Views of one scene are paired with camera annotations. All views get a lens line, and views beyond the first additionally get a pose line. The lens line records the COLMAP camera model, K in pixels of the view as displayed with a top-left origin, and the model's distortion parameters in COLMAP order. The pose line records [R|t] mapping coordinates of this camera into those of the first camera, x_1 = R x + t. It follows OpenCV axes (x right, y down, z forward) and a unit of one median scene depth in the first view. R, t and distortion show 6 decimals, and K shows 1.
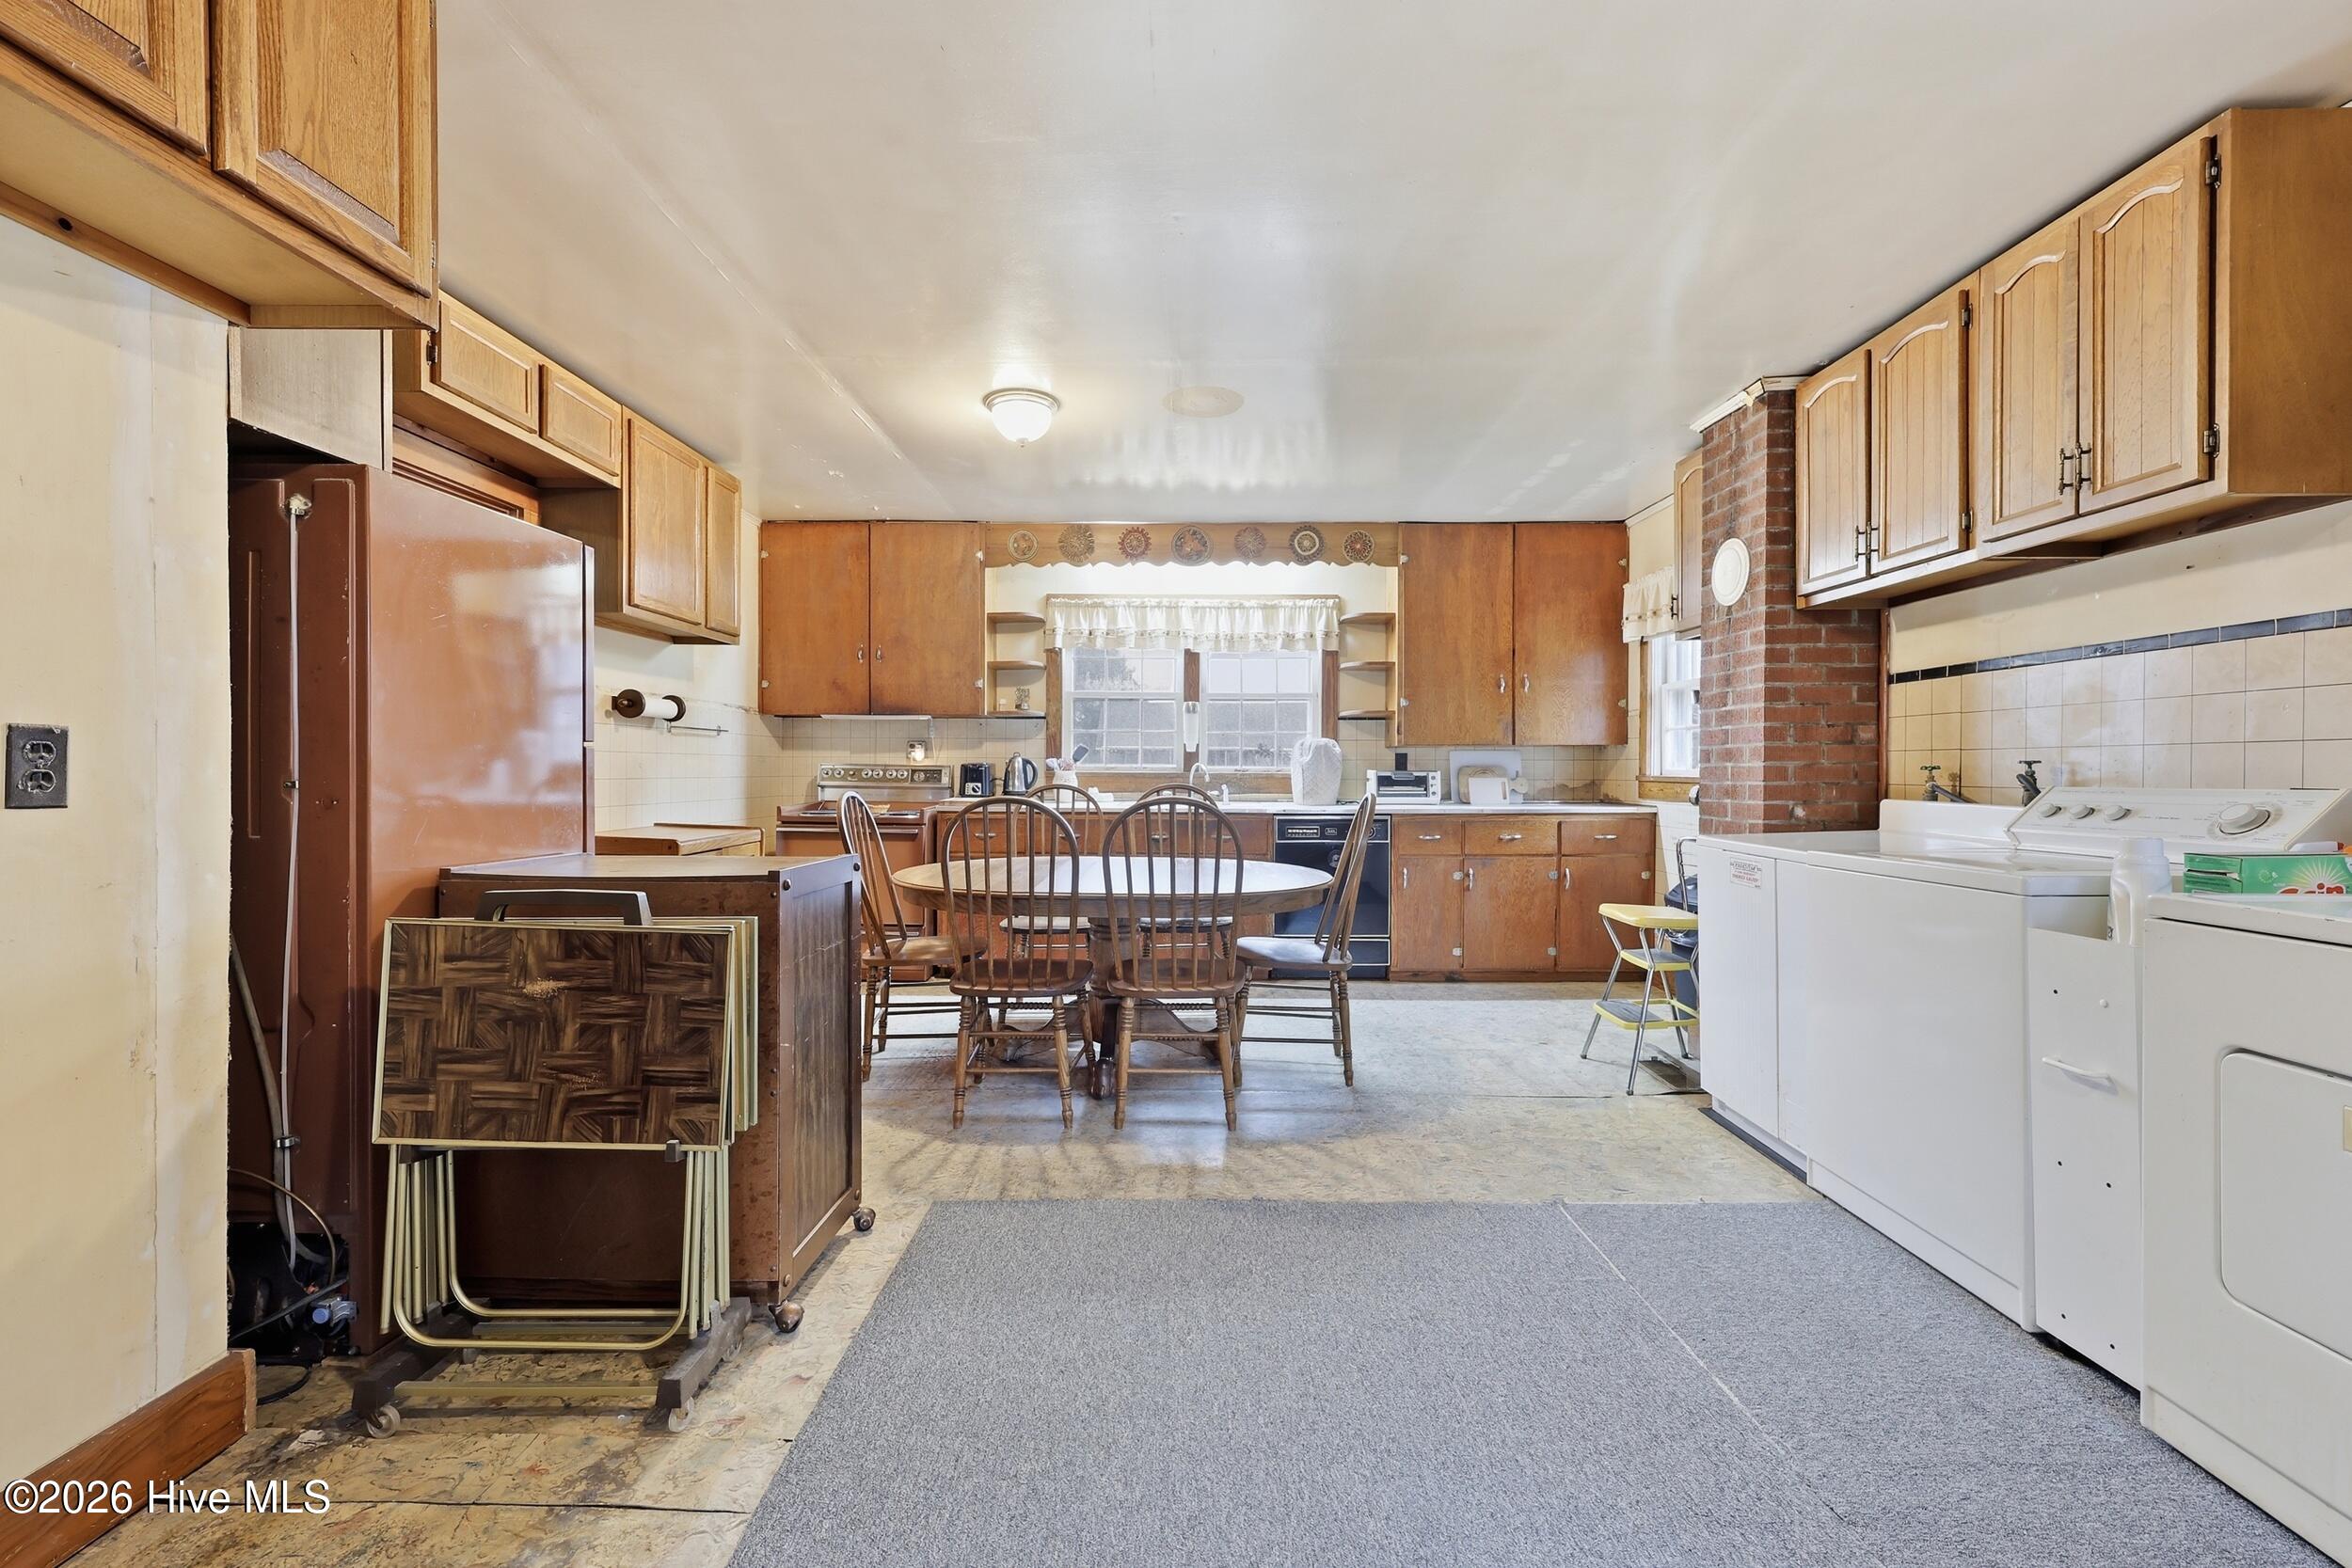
lens RADIAL K [[966.2, 0, 1176.5], [0, 966.2, 778.1], [0, 0, 1]] dist [0.002665, -0.000075]
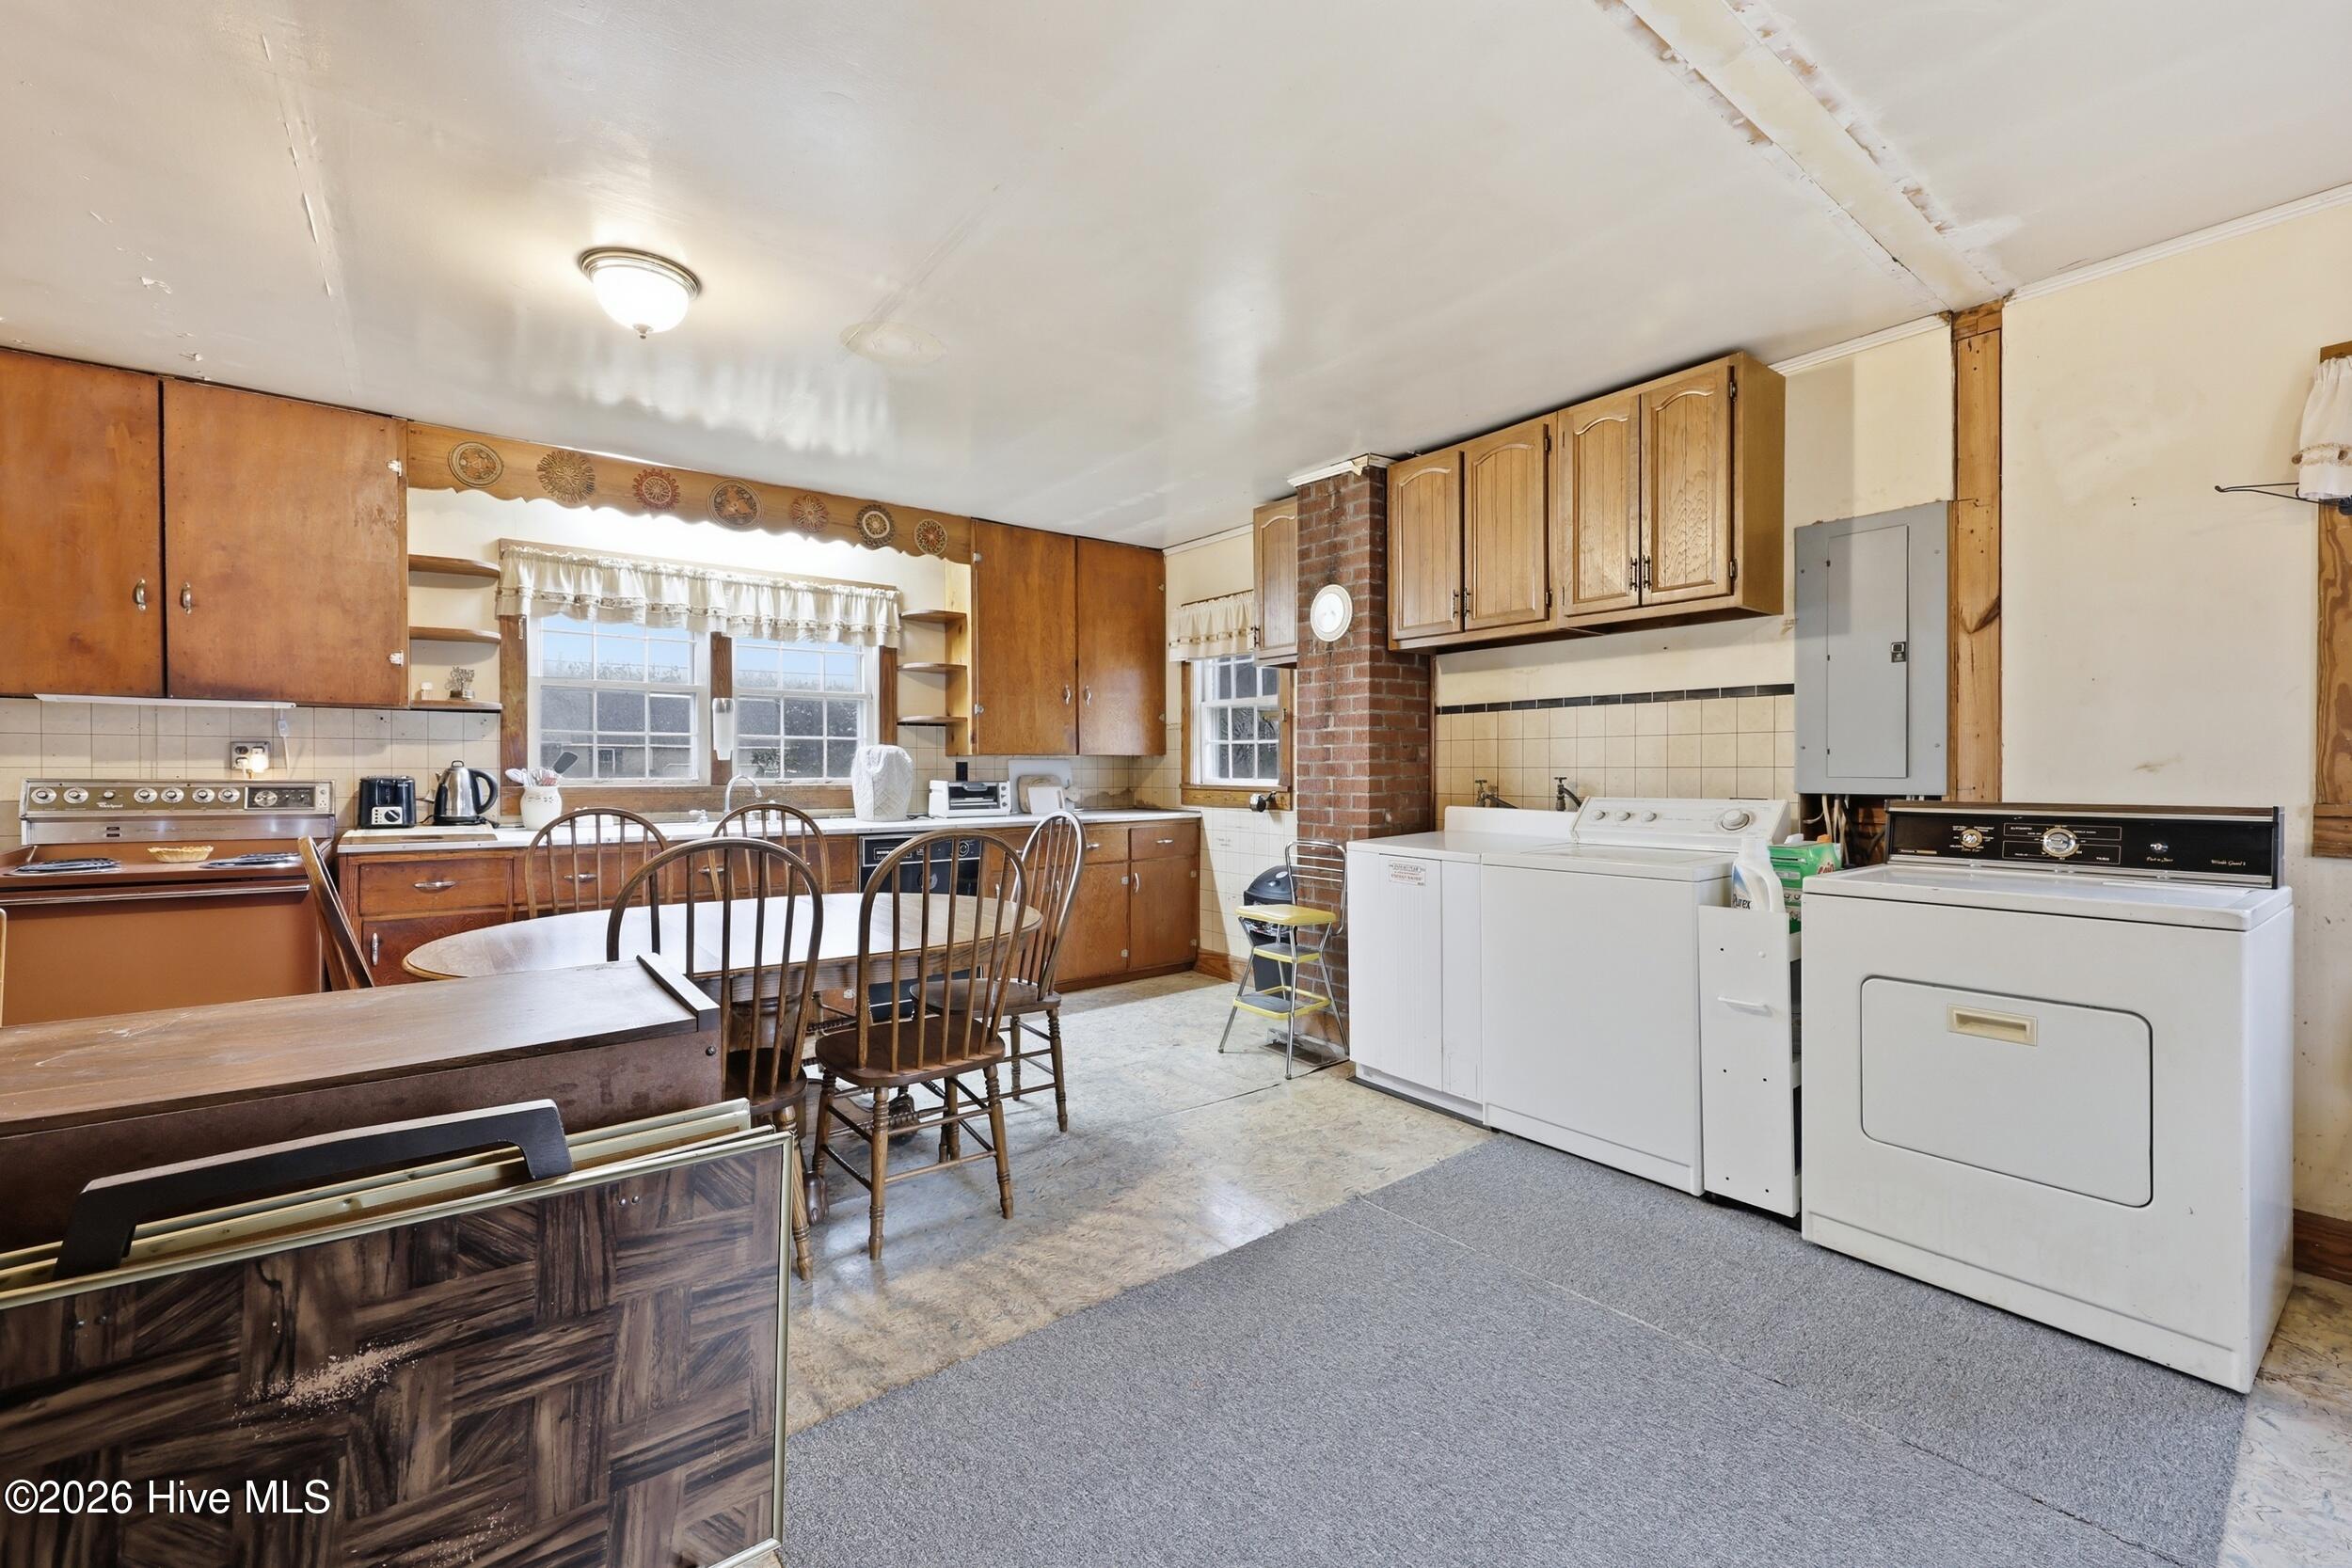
lens RADIAL K [[963.8, 0, 1178.8], [0, 963.8, 778.1], [0, 0, 1]] dist [-0.000919, 0.000318]
pose [[0.779520, -0.009240, 0.626309, -0.212726], [0.007401, 0.999957, 0.005540, -0.015347], [-0.626334, 0.000317, 0.779555, 0.148209]]
